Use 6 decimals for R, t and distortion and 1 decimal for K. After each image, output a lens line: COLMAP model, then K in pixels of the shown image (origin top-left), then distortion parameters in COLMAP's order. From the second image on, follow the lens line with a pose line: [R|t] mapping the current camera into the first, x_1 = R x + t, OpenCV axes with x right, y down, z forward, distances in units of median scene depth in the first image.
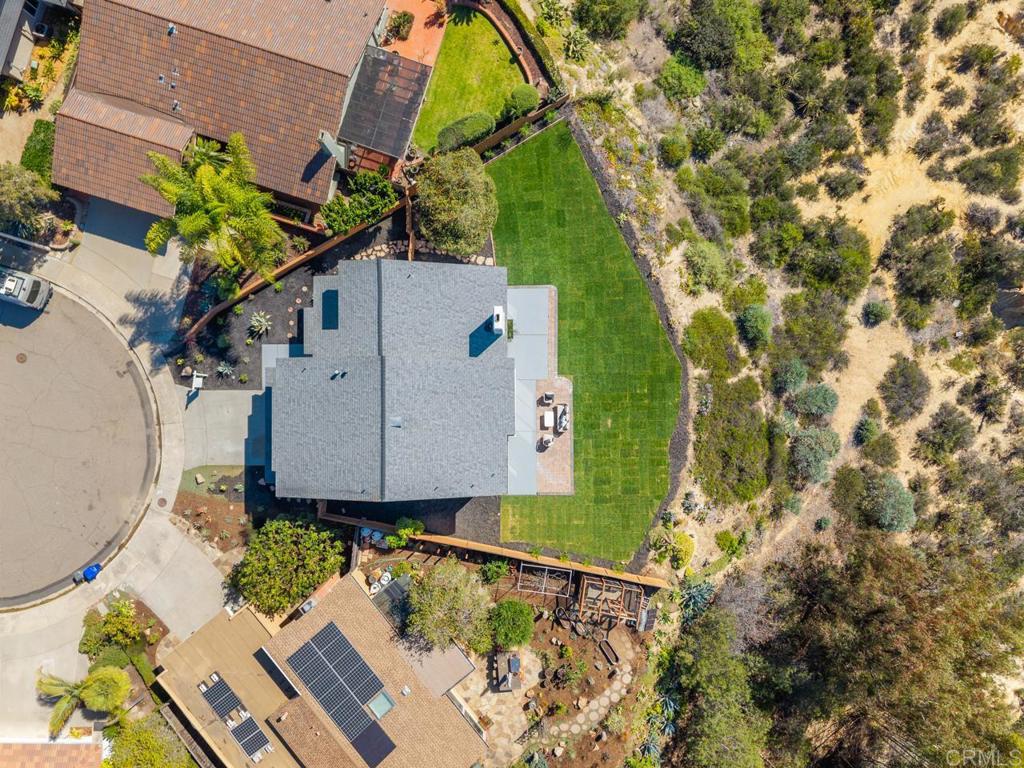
lens RADIAL K [[679.9, 0, 514.7], [0, 679.9, 385.6], [0, 0, 1]] dist [0.070180, -0.082741]
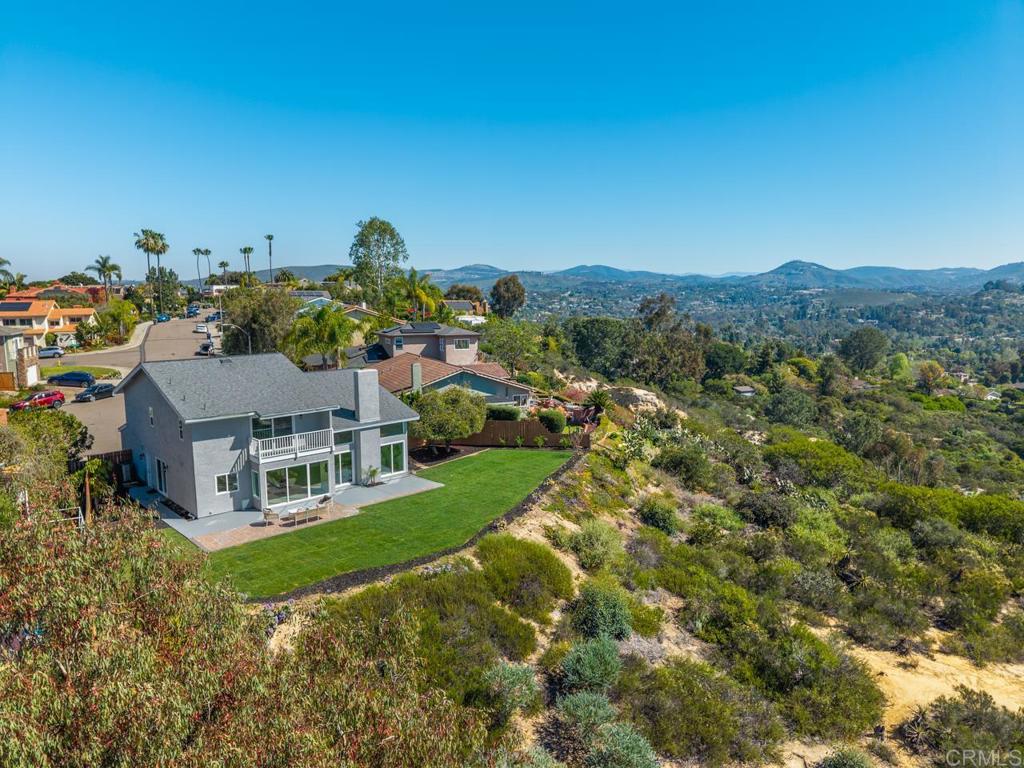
lens RADIAL K [[679.9, 0, 514.7], [0, 679.9, 385.6], [0, 0, 1]] dist [0.070180, -0.082741]
pose [[0.680291, 0.084410, -0.728065, 0.691594], [-0.732535, 0.111414, -0.671550, 0.339466], [0.024431, 0.990183, 0.137627, 0.679210]]
